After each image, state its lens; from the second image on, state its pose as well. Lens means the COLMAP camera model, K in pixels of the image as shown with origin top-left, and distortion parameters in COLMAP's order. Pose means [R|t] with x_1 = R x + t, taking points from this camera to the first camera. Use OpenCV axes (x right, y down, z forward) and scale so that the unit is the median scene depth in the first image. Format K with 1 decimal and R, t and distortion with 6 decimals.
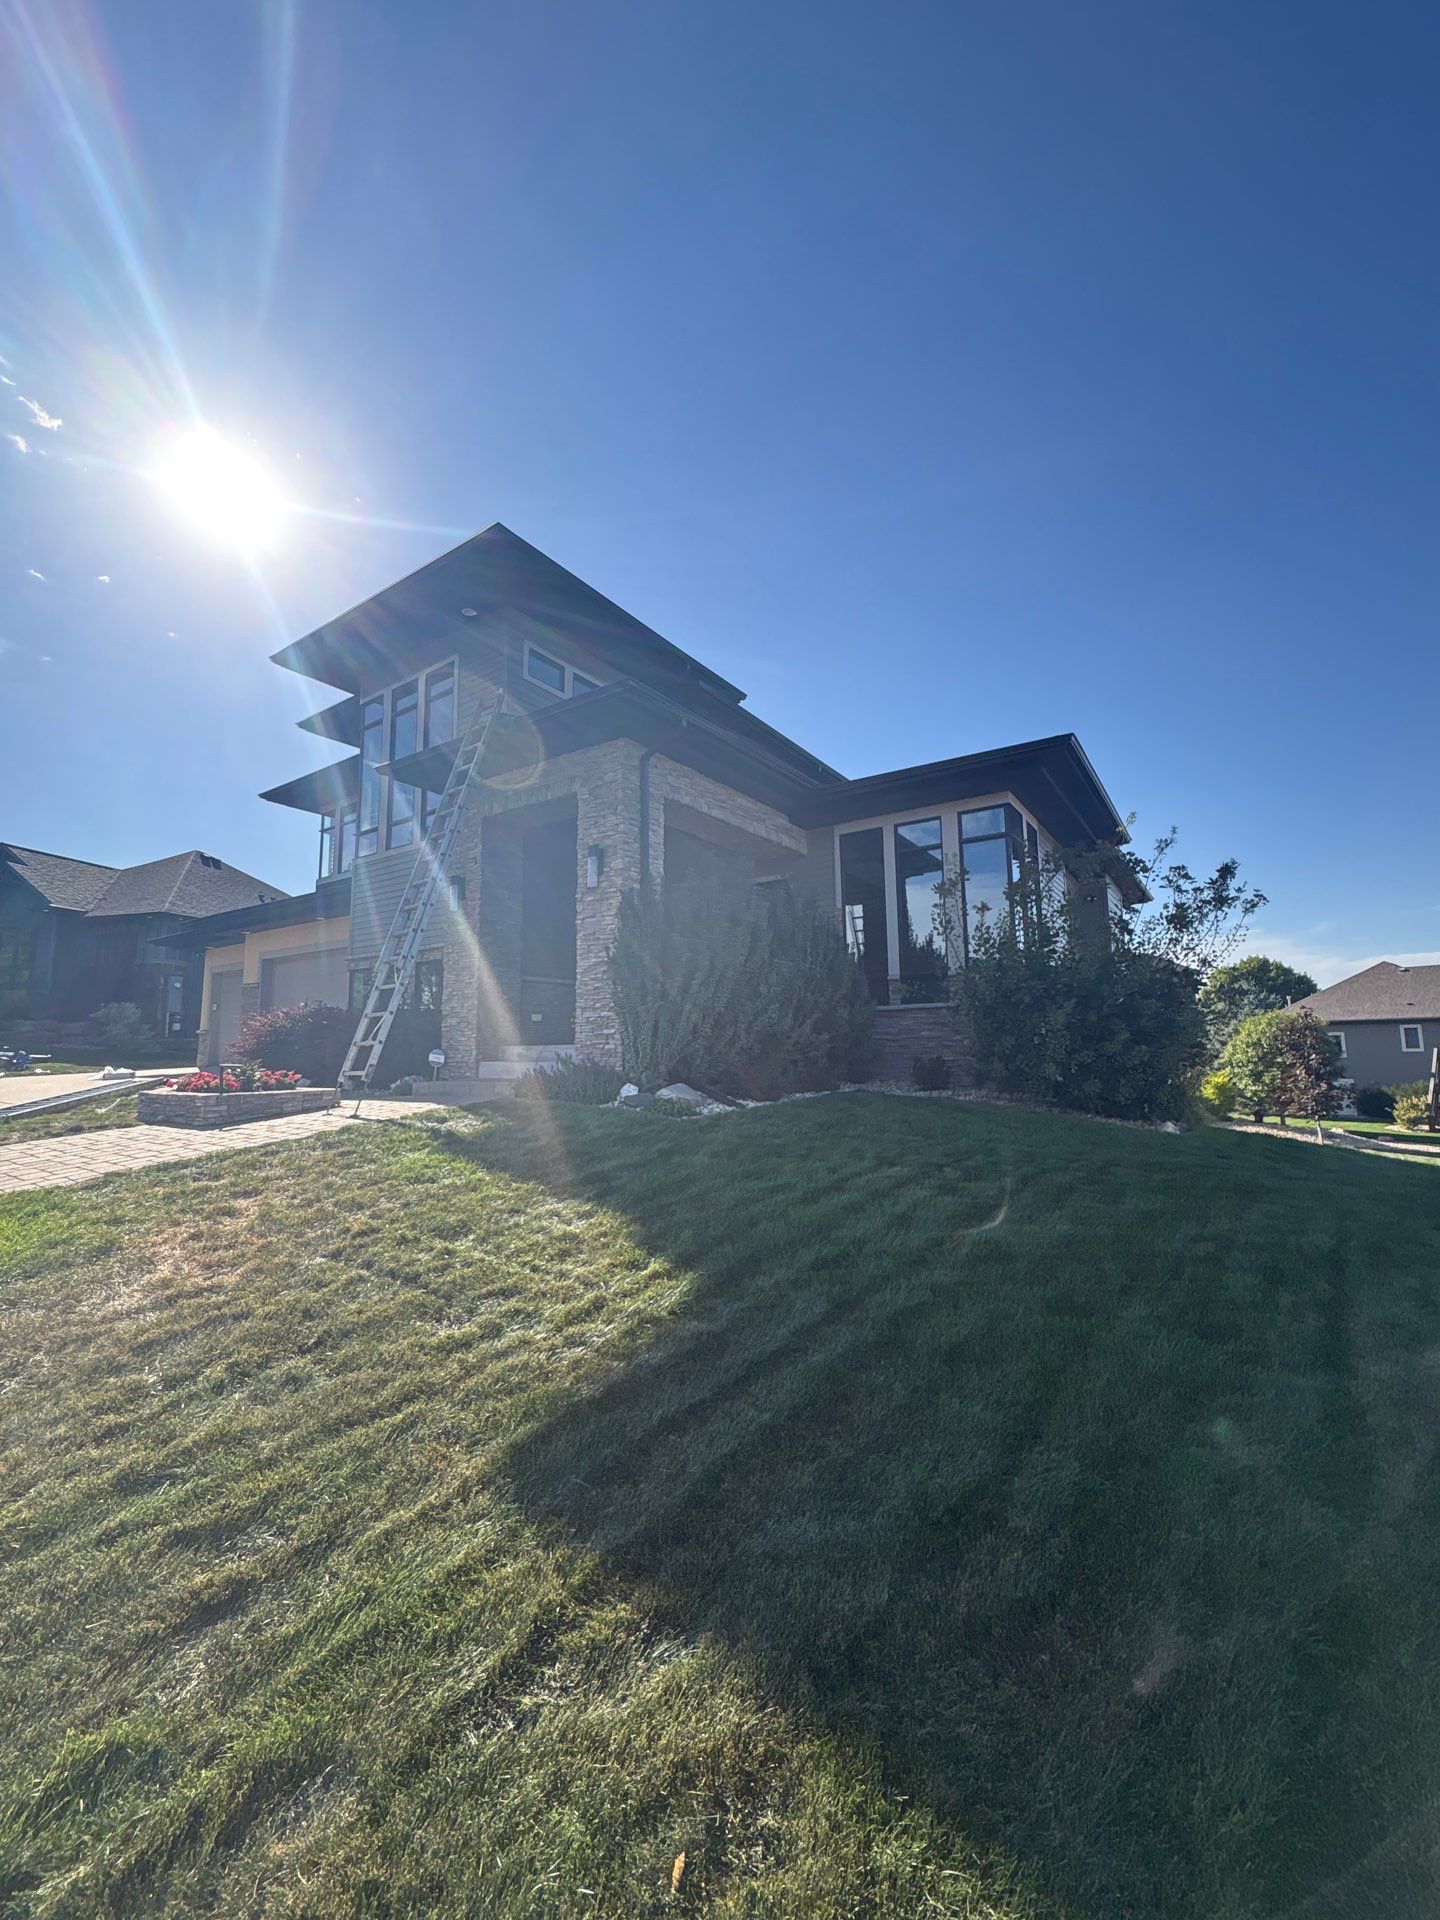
lens RADIAL K [[756.4, 0, 720.0], [0, 756.4, 960.0], [0, 0, 1]] dist [0.001114, 0.000515]
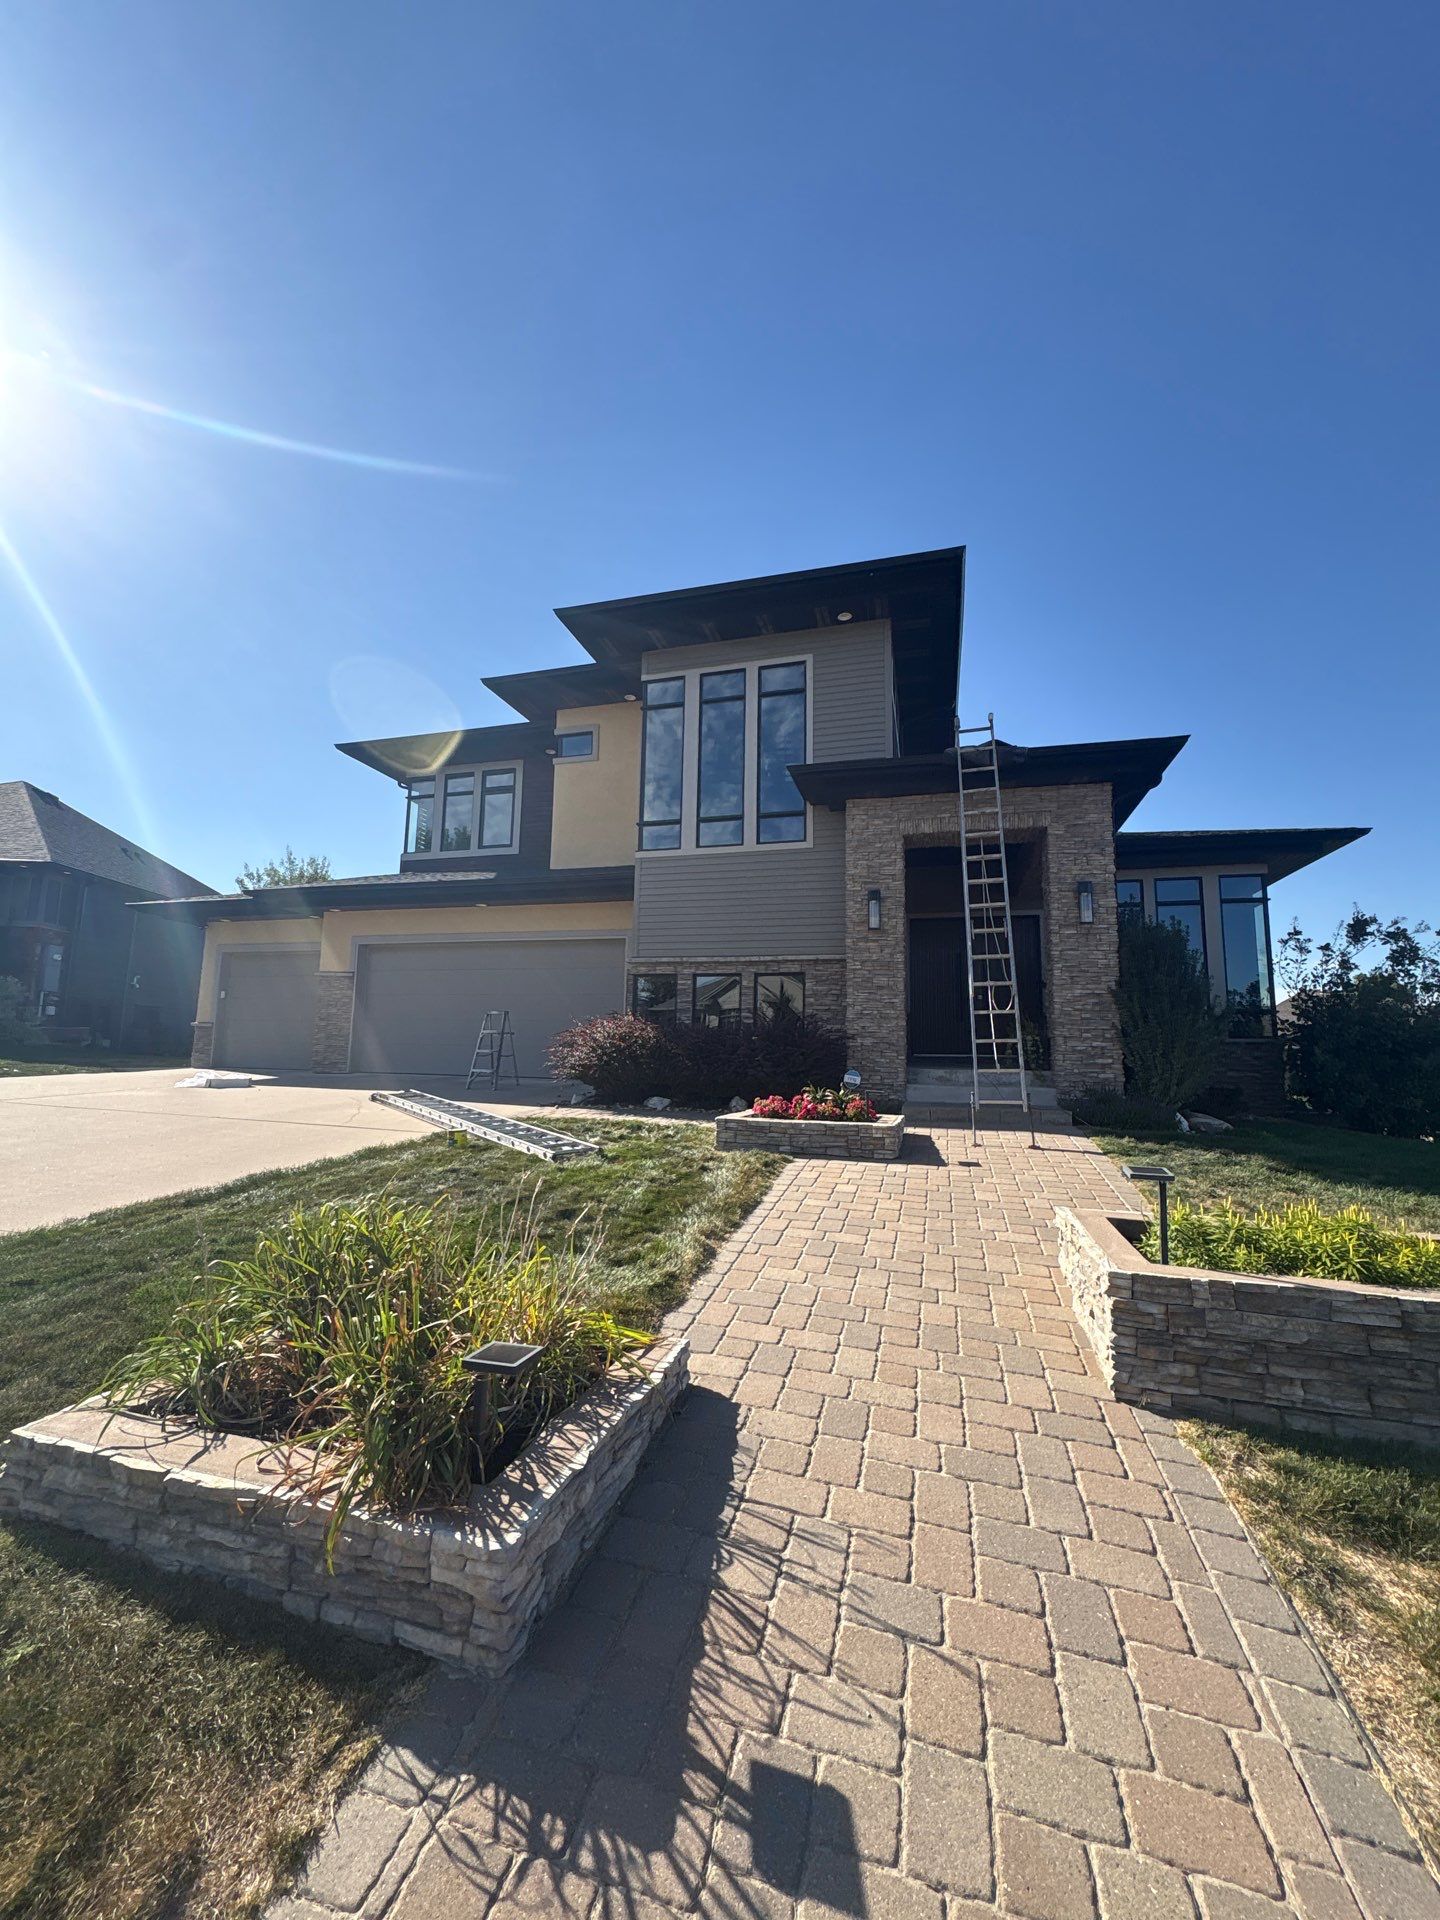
lens RADIAL K [[756.4, 0, 720.0], [0, 756.4, 960.0], [0, 0, 1]] dist [0.001114, 0.000515]
pose [[0.953289, 0.065479, 0.294878, -0.436240], [-0.064901, 0.997822, -0.011760, 0.000466], [-0.295006, -0.007927, 0.955462, 0.069885]]
